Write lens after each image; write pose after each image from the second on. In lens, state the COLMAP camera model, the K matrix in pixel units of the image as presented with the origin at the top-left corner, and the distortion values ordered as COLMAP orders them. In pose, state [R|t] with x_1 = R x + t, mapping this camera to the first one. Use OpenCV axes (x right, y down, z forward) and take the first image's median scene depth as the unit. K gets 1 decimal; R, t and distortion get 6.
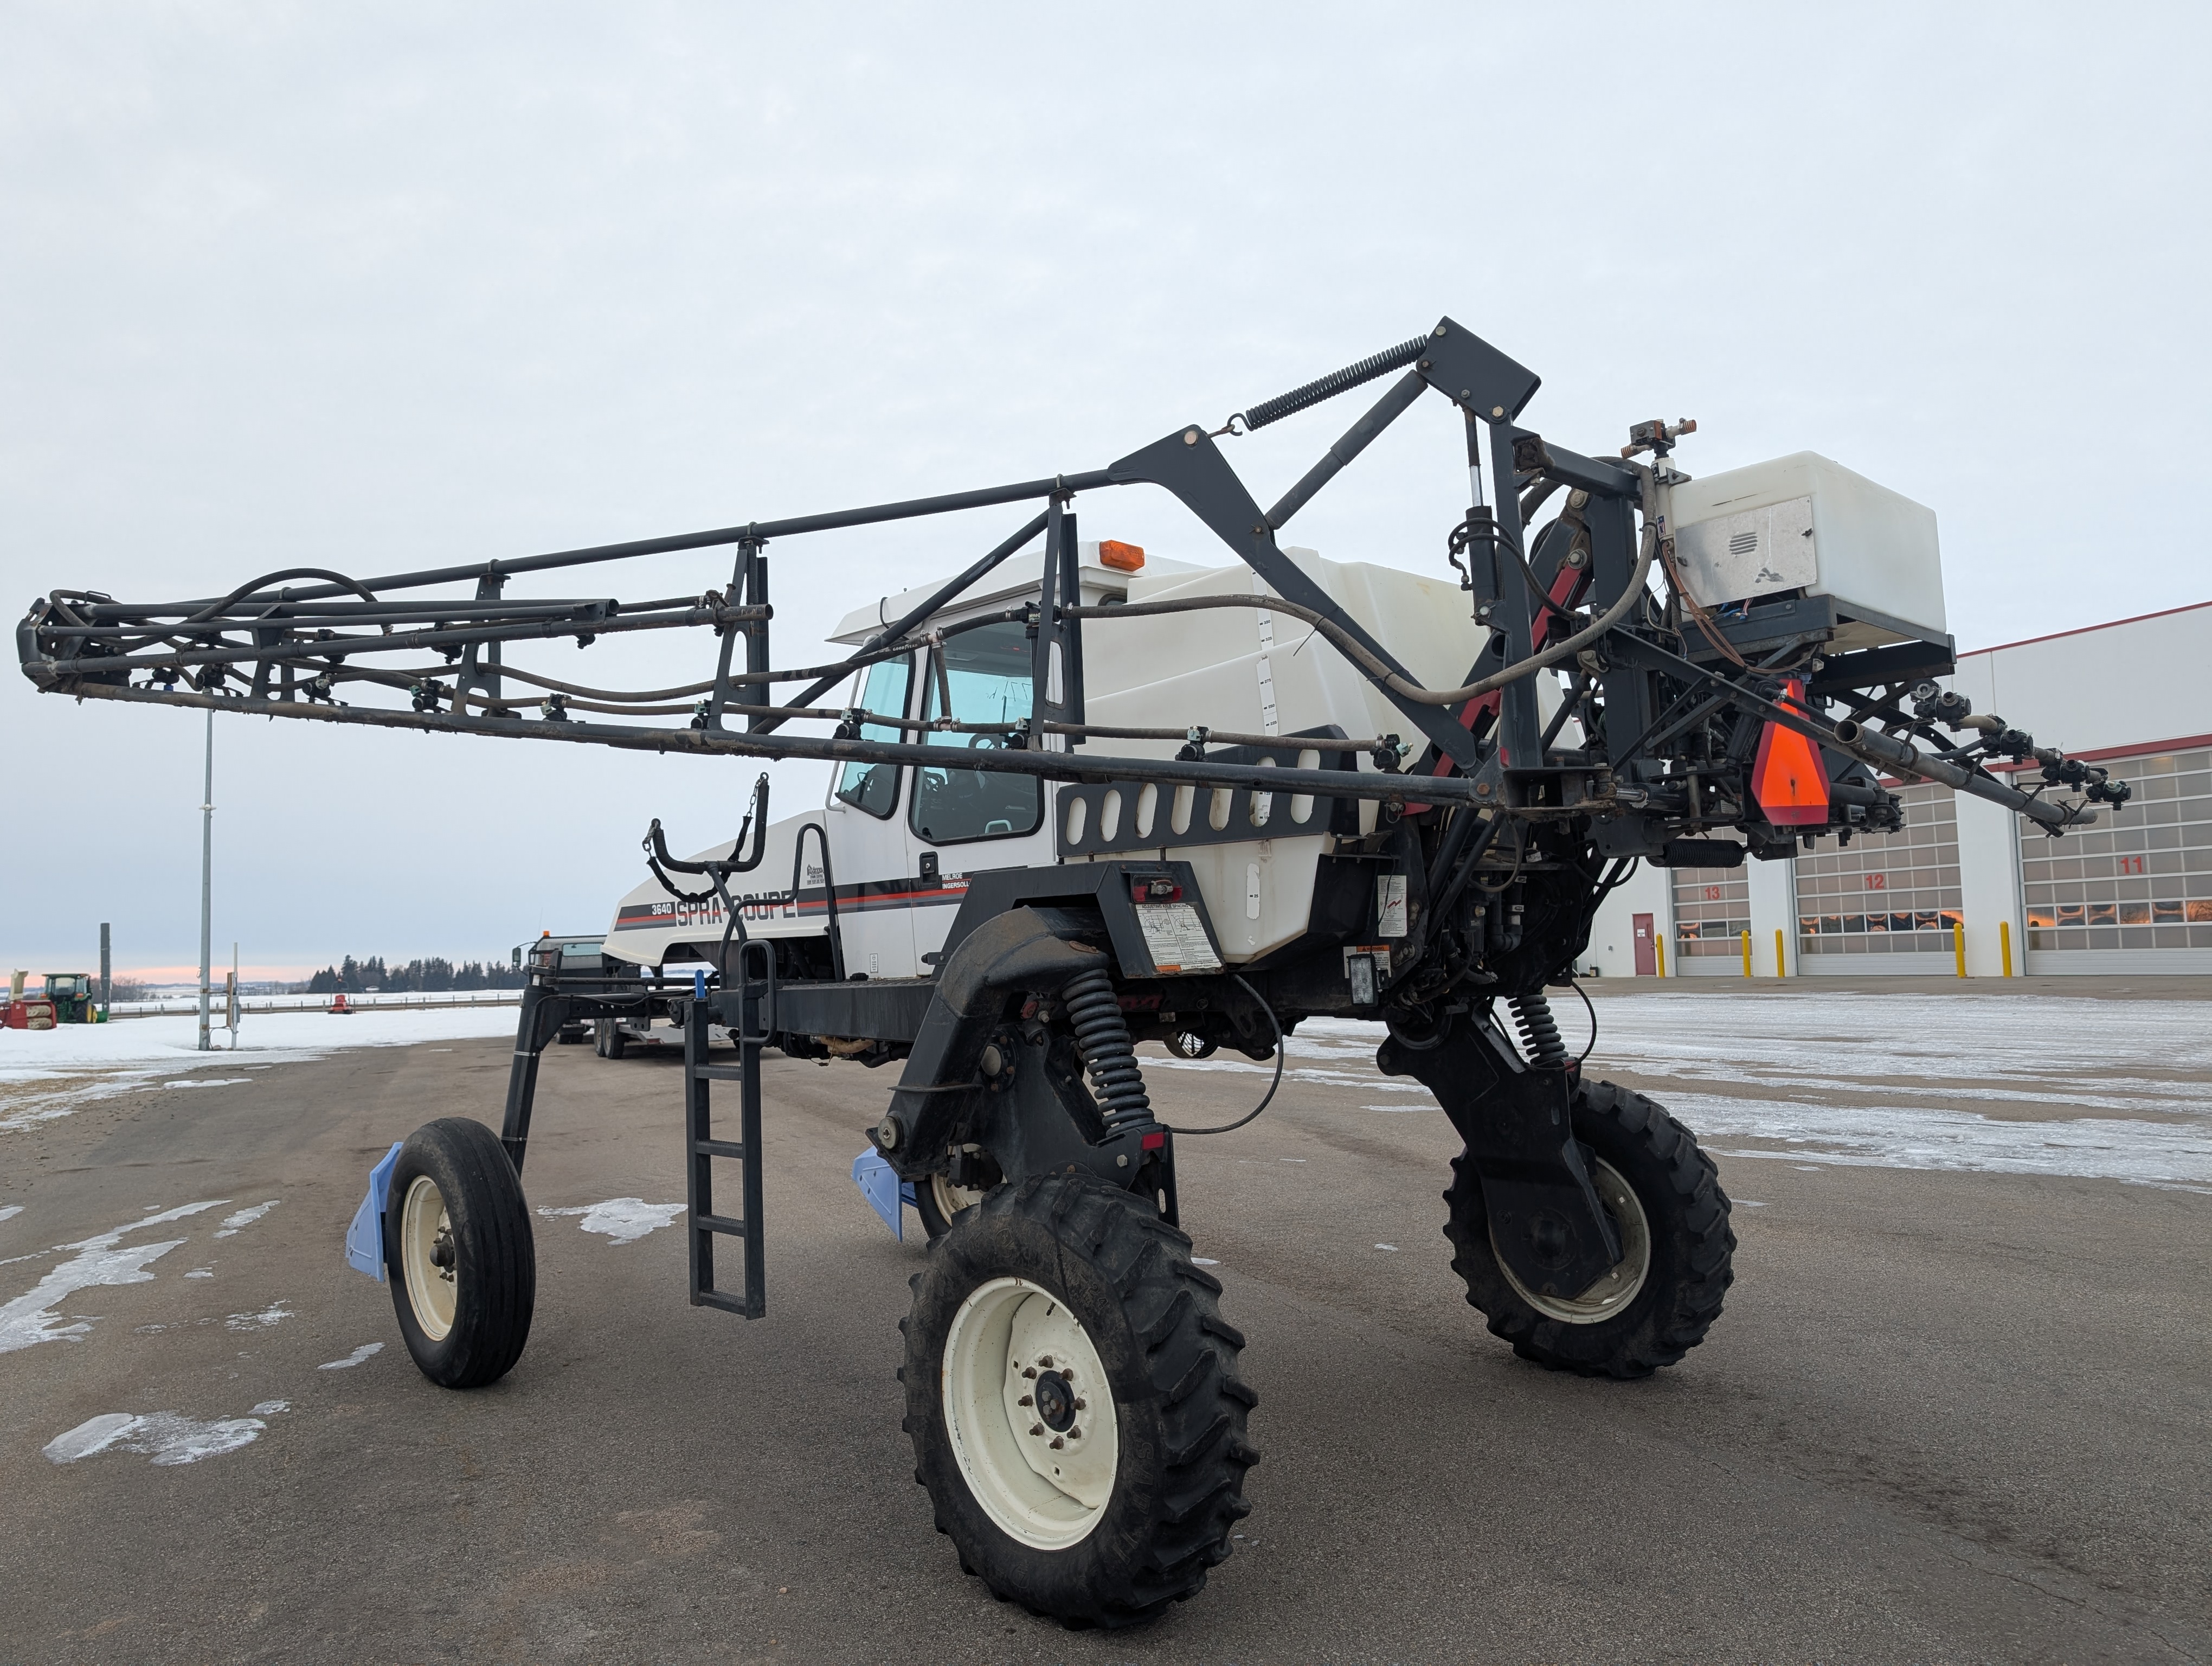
lens RADIAL K [[1581.7, 0, 1106.0], [0, 1581.7, 833.0], [0, 0, 1]] dist [0.024454, -0.002275]
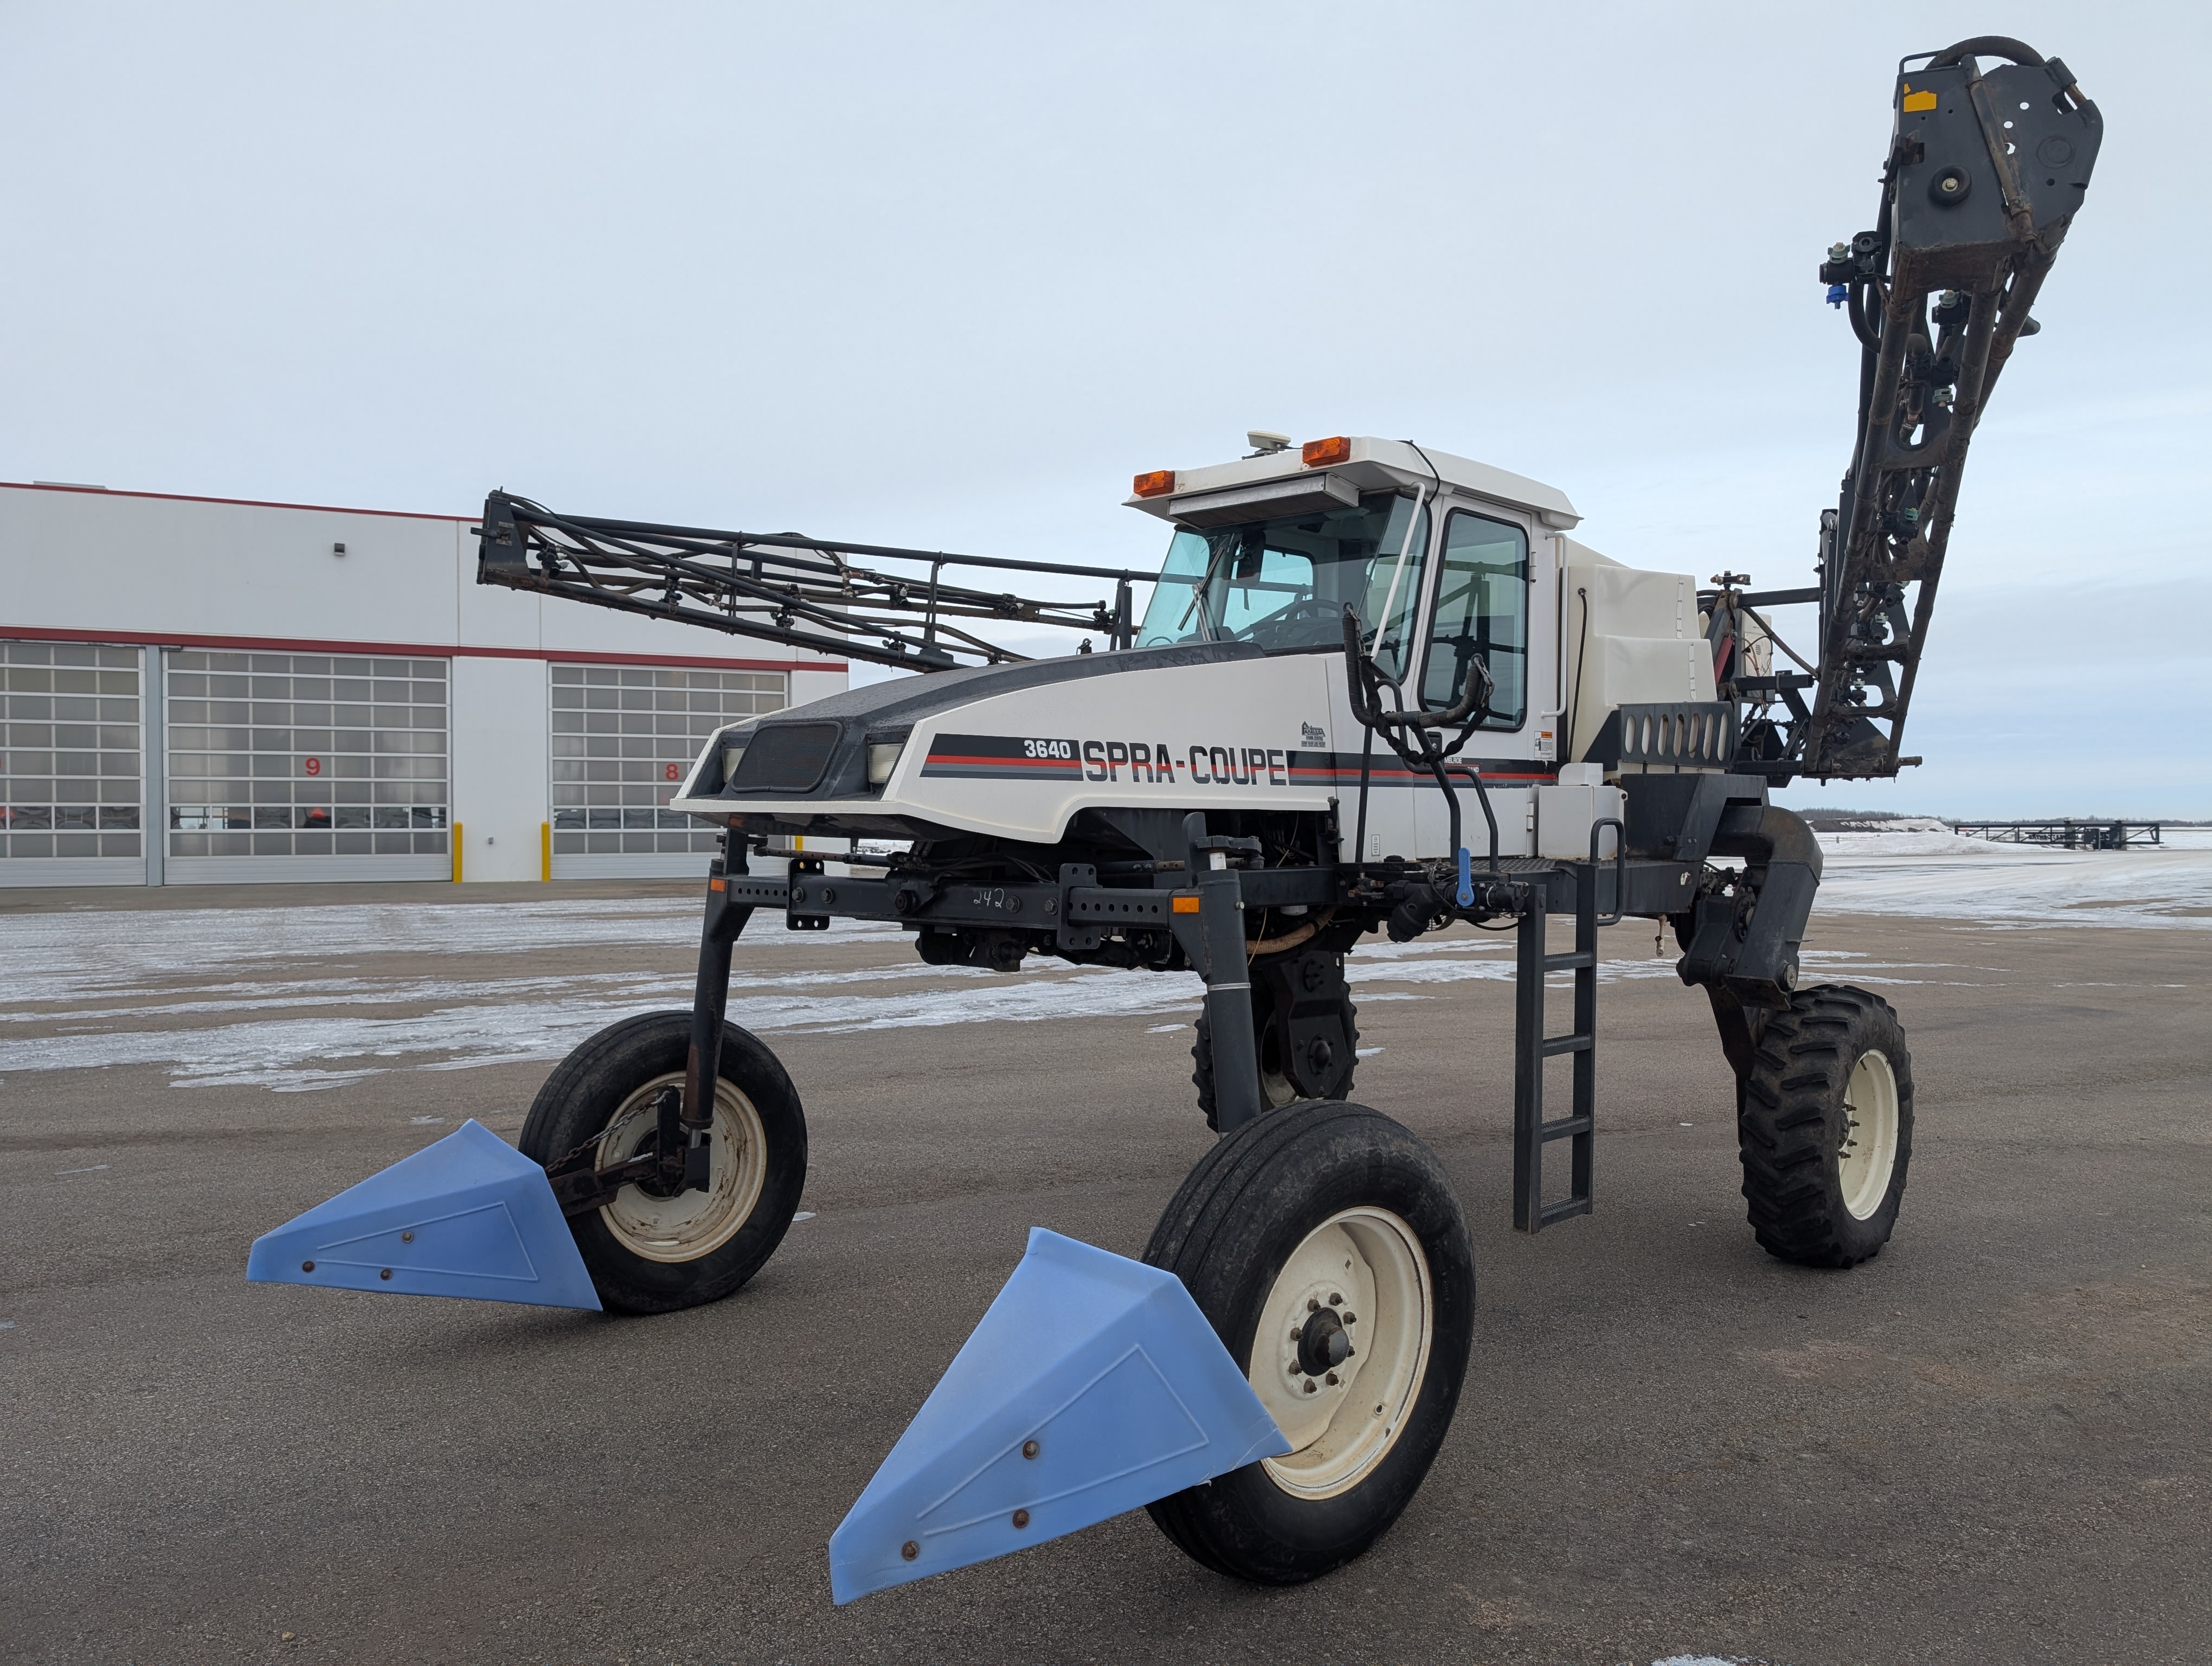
lens RADIAL K [[1587.0, 0, 1131.5], [0, 1587.0, 827.6], [0, 0, 1]] dist [0.019277, -0.005304]
pose [[-0.026492, 0.028608, 0.999240, -1.163429], [-0.076287, 0.996618, -0.030556, 0.123396], [-0.996734, -0.077039, -0.024220, 1.296635]]
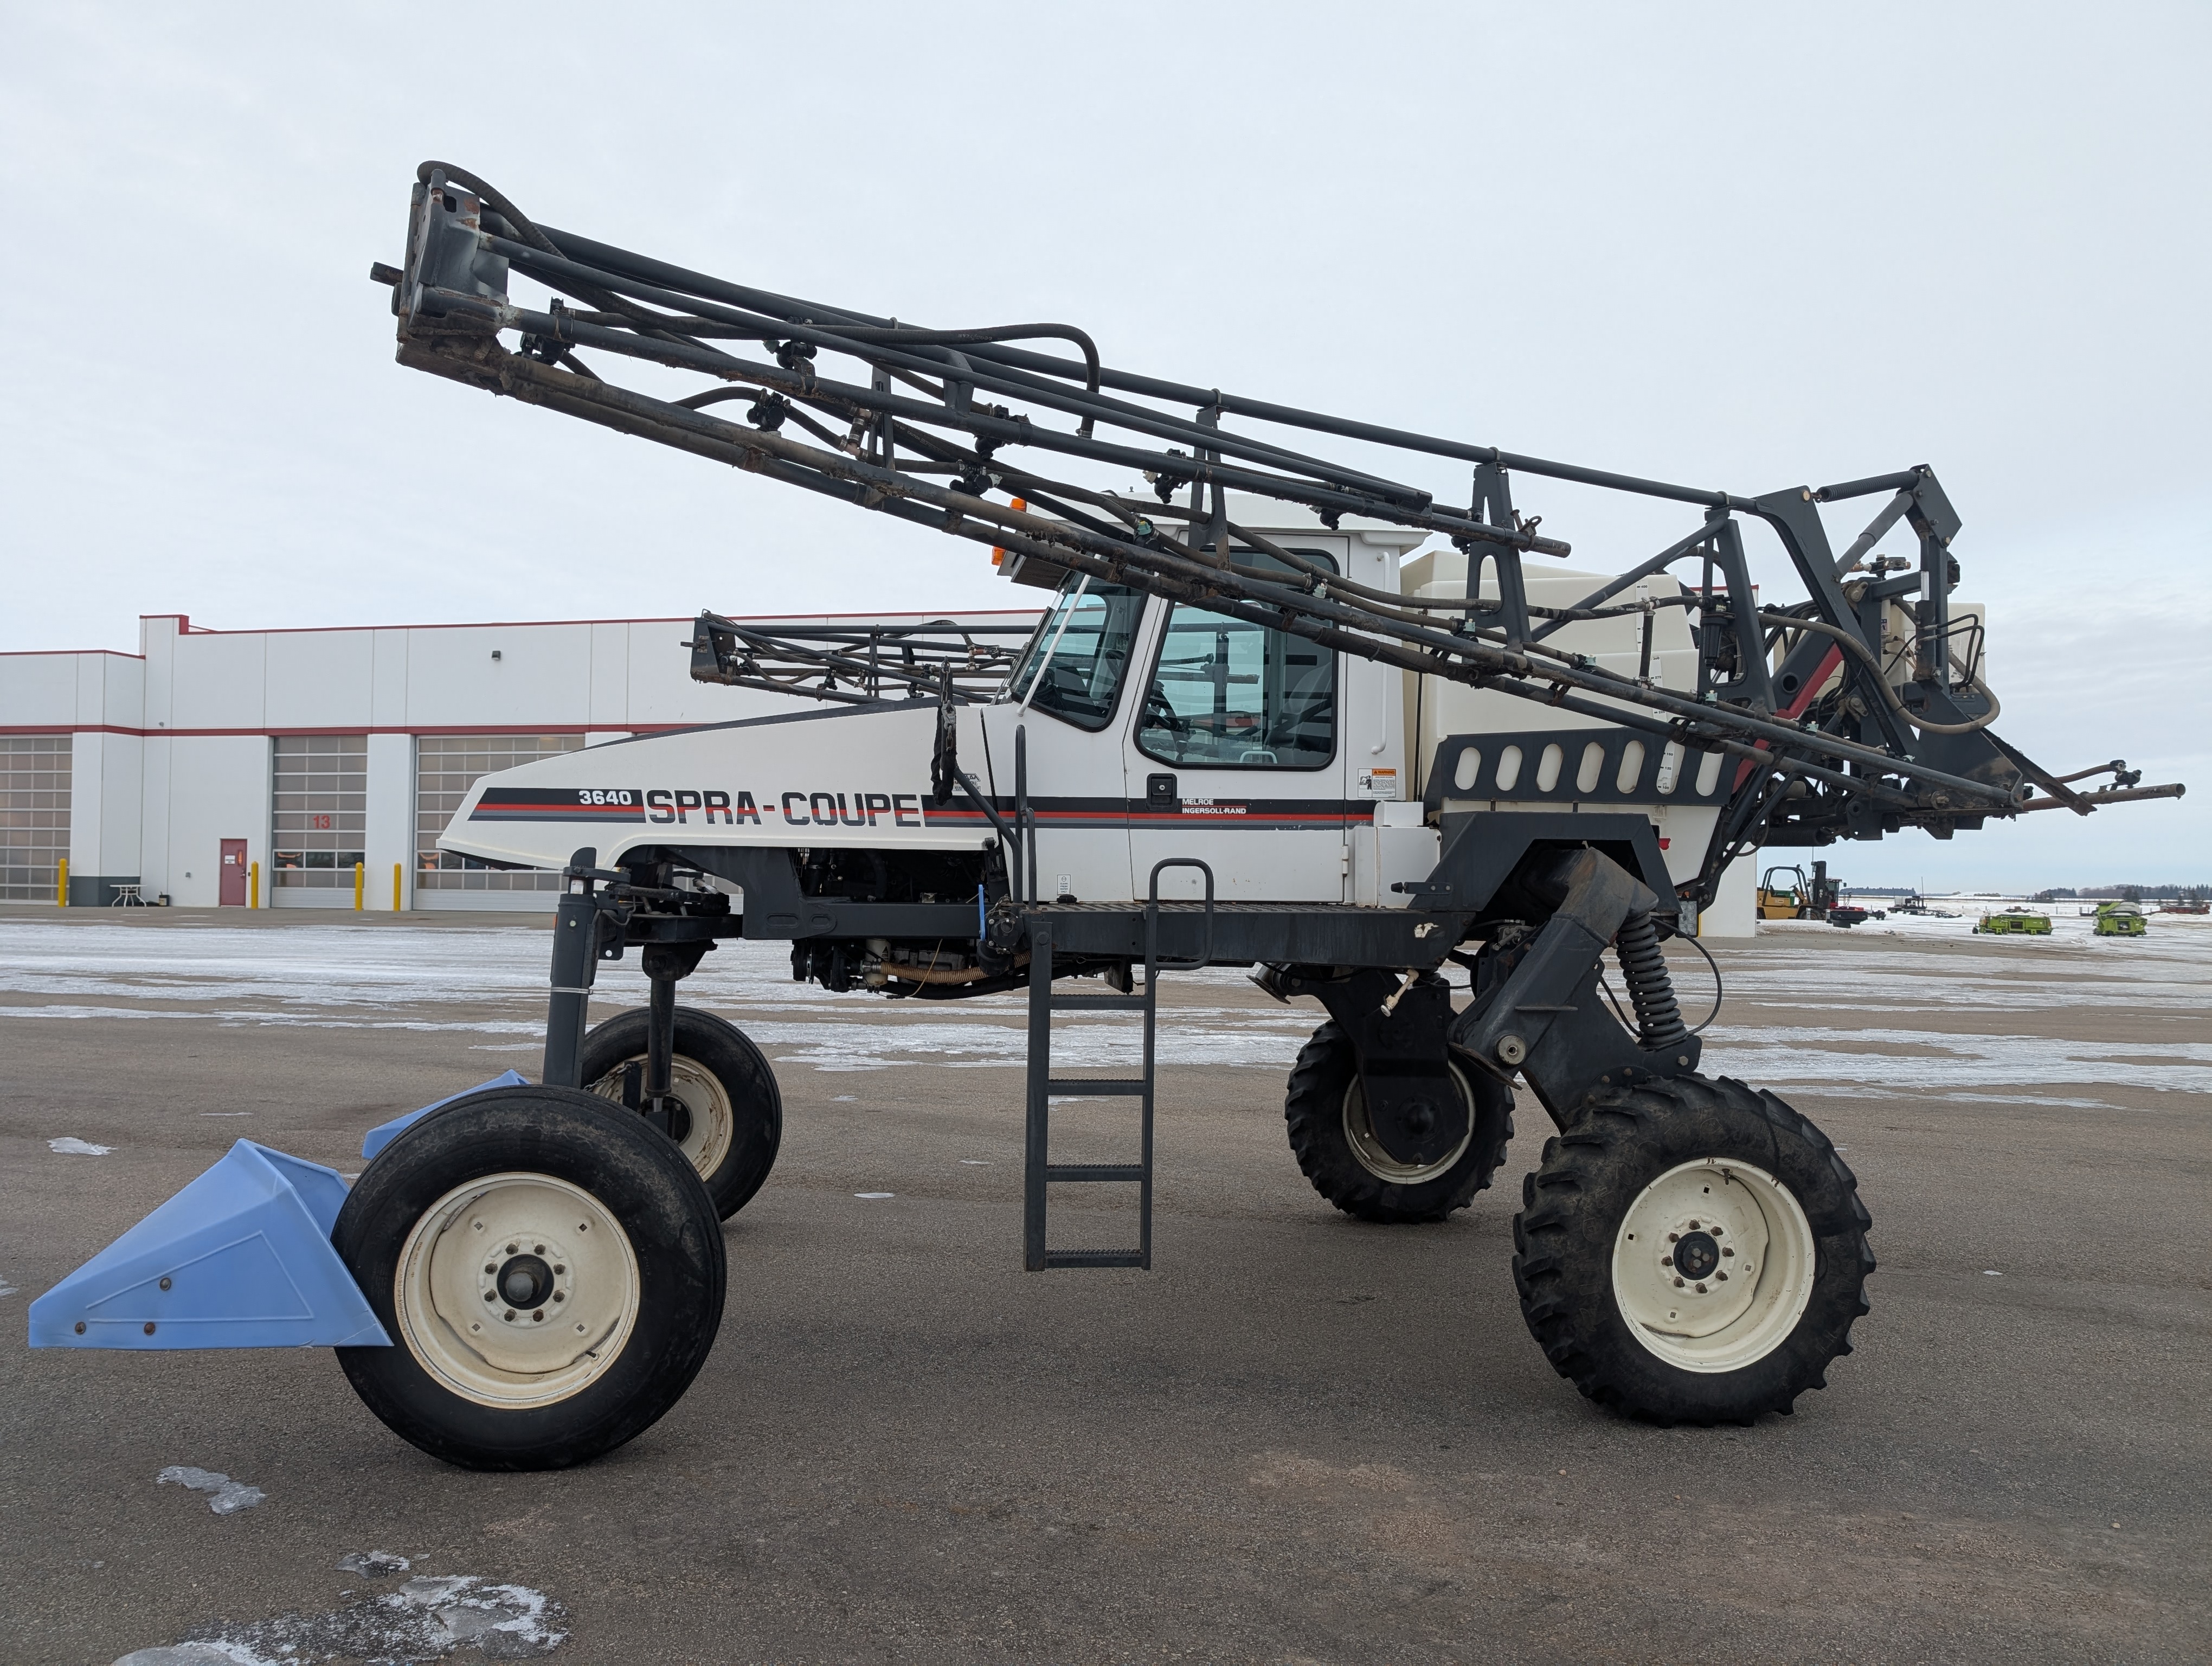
lens RADIAL K [[1568.2, 0, 1094.9], [0, 1568.2, 856.6], [0, 0, 1]] dist [0.015654, -0.003825]
pose [[0.607304, 0.049880, 0.792902, -0.959587], [-0.093712, 0.995557, 0.009148, 0.062503], [-0.788923, -0.079860, 0.609280, 0.484209]]
